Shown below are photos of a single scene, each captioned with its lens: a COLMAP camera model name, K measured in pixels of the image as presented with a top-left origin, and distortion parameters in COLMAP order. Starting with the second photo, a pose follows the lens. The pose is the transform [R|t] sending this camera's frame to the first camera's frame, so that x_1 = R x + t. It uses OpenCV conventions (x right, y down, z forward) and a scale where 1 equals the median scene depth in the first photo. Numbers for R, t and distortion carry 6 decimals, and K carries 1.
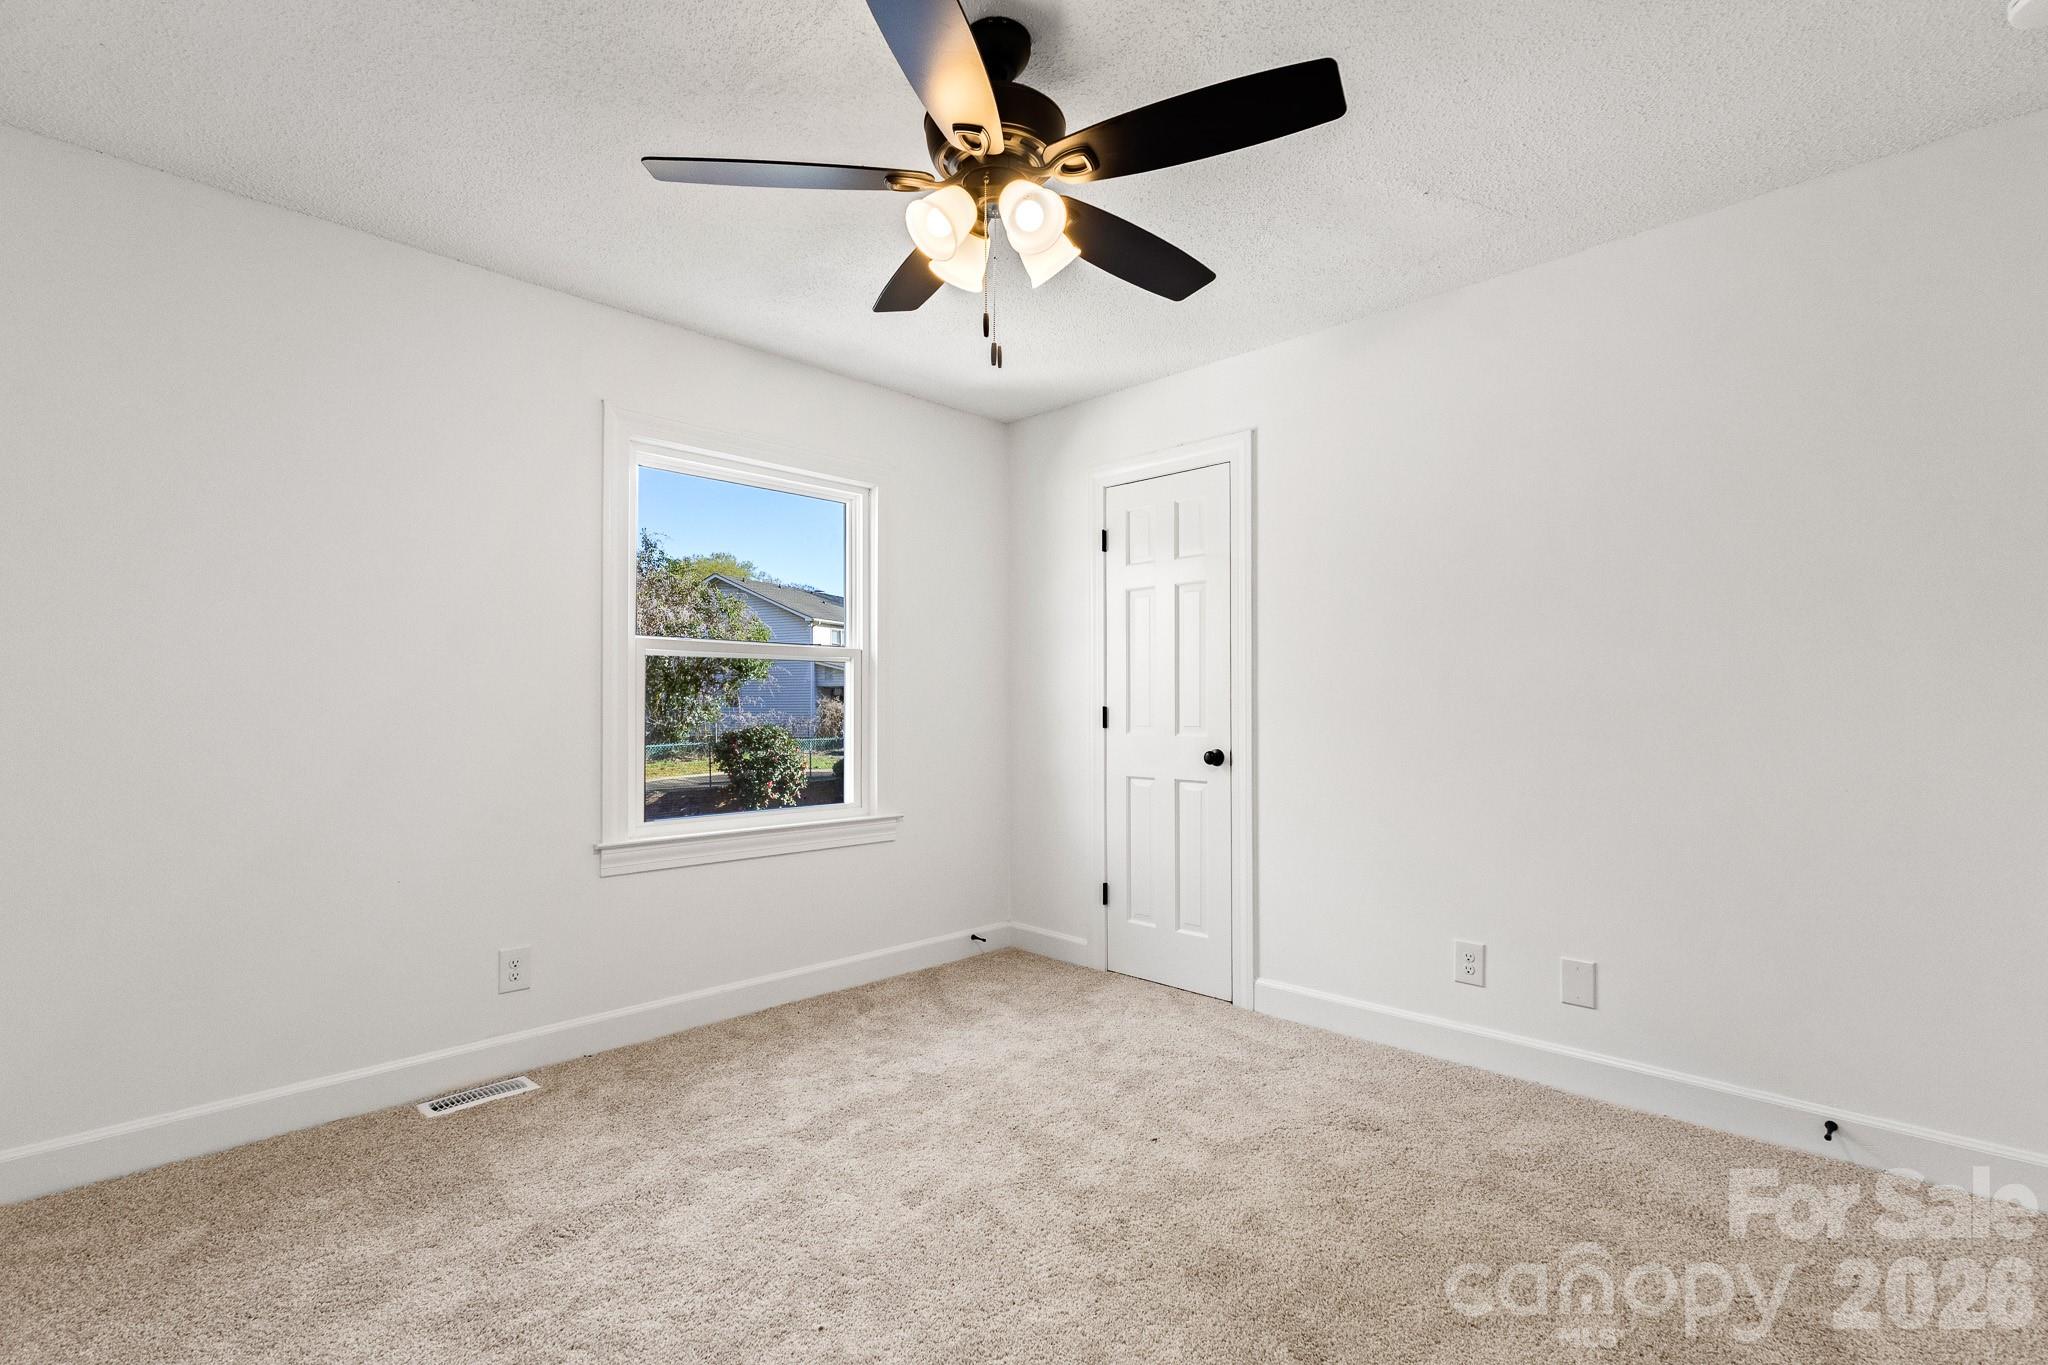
lens RADIAL K [[962.1, 0, 1019.1], [0, 962.1, 705.2], [0, 0, 1]] dist [0.002200, 0.000588]
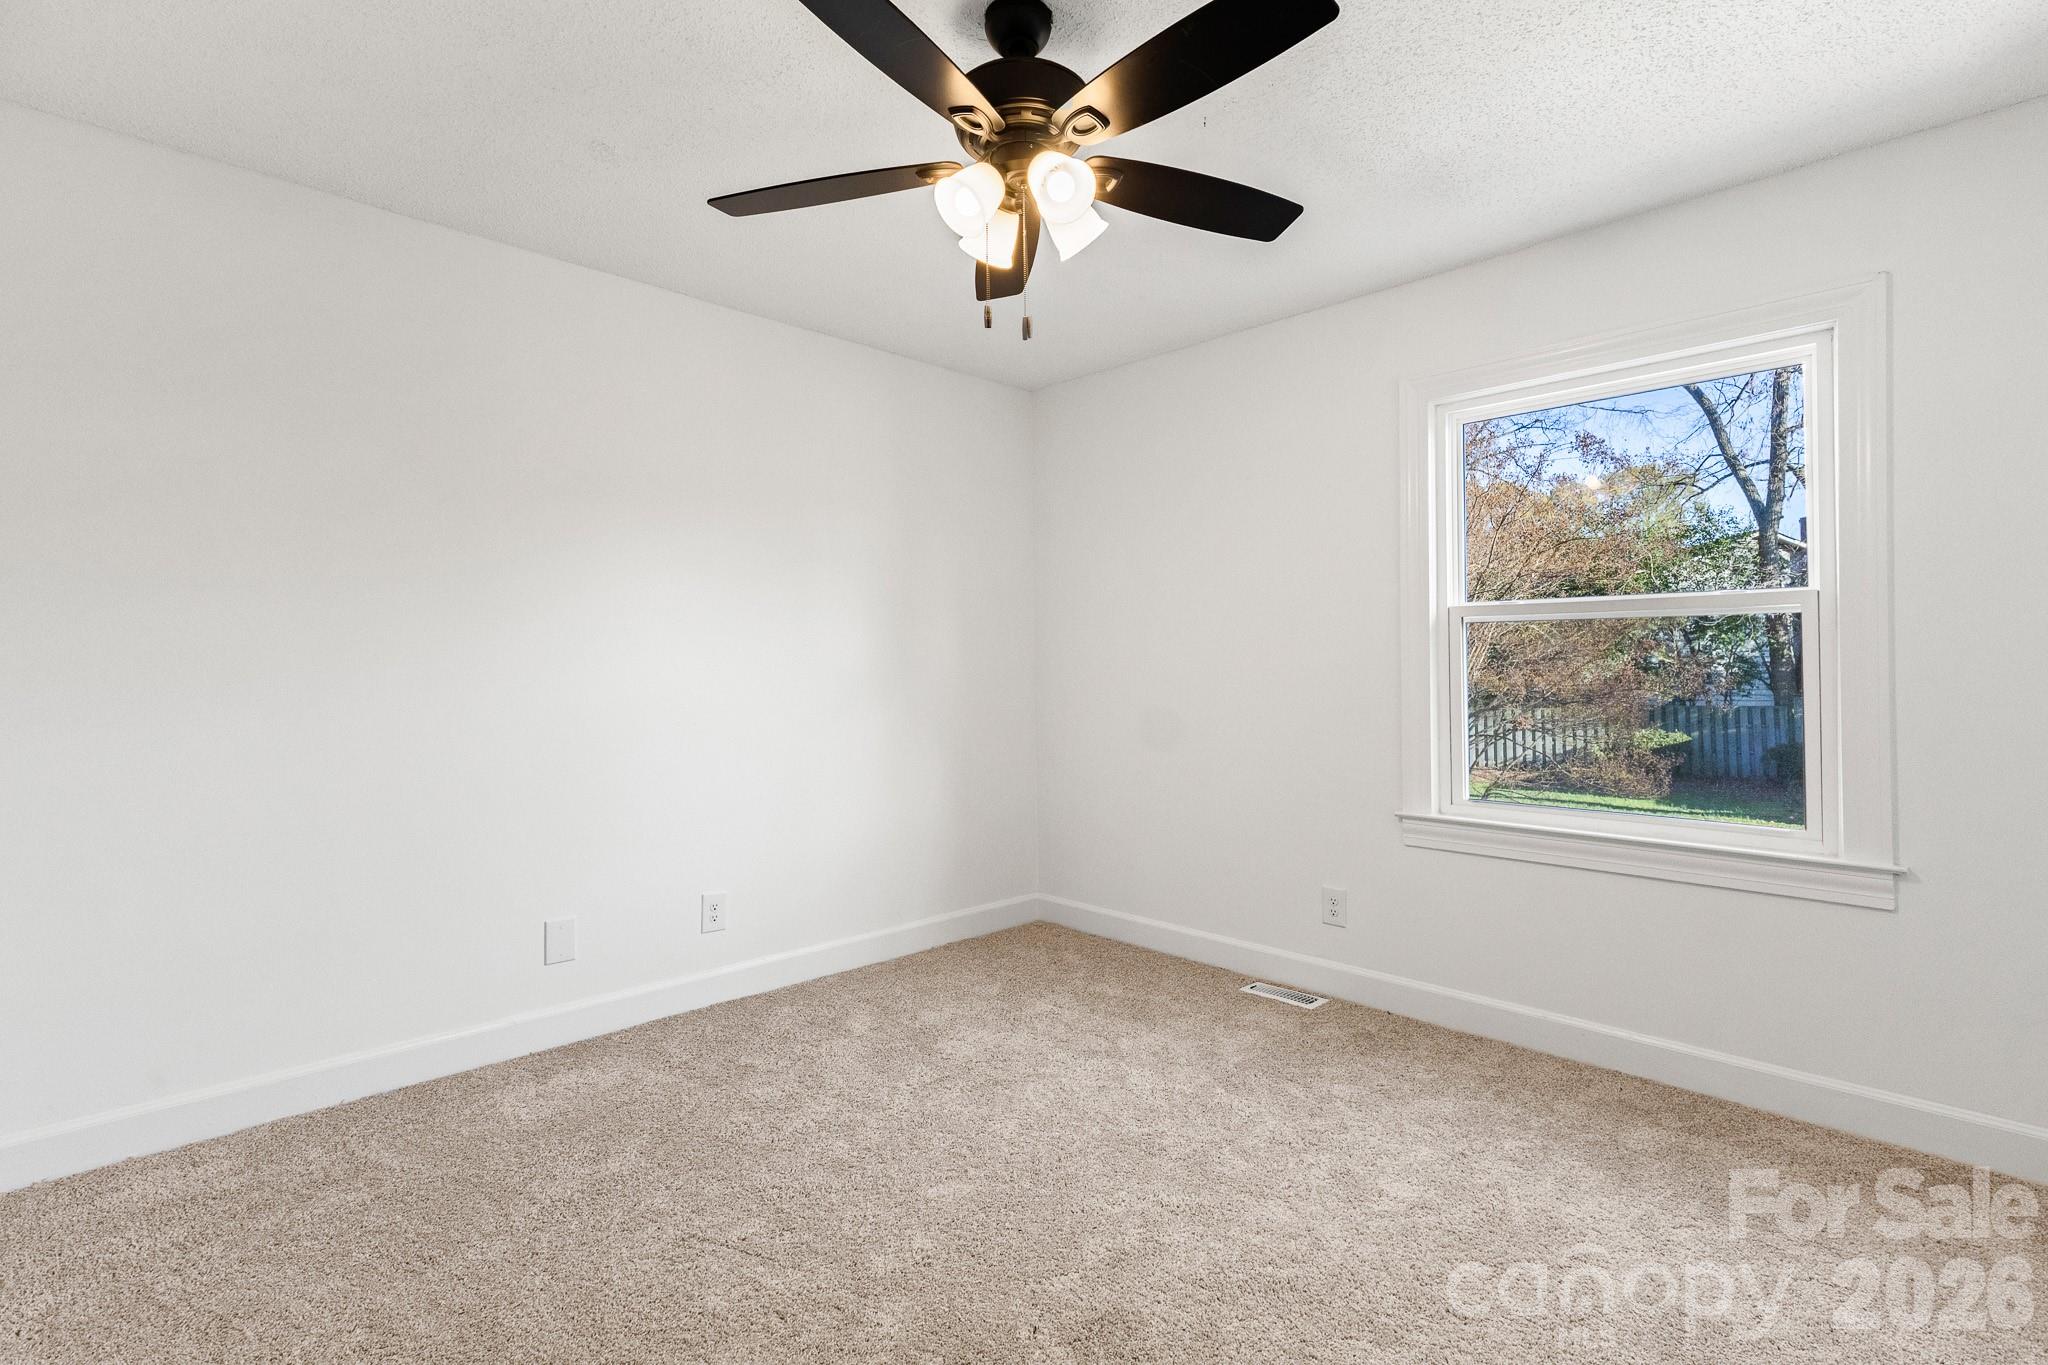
lens RADIAL K [[962.1, 0, 1019.1], [0, 962.1, 705.2], [0, 0, 1]] dist [0.002200, 0.000588]
pose [[-0.058284, 0.024150, -0.998008, 0.521352], [-0.001754, 0.999703, 0.024294, 0.005278], [0.998298, 0.003167, -0.058225, 0.562916]]
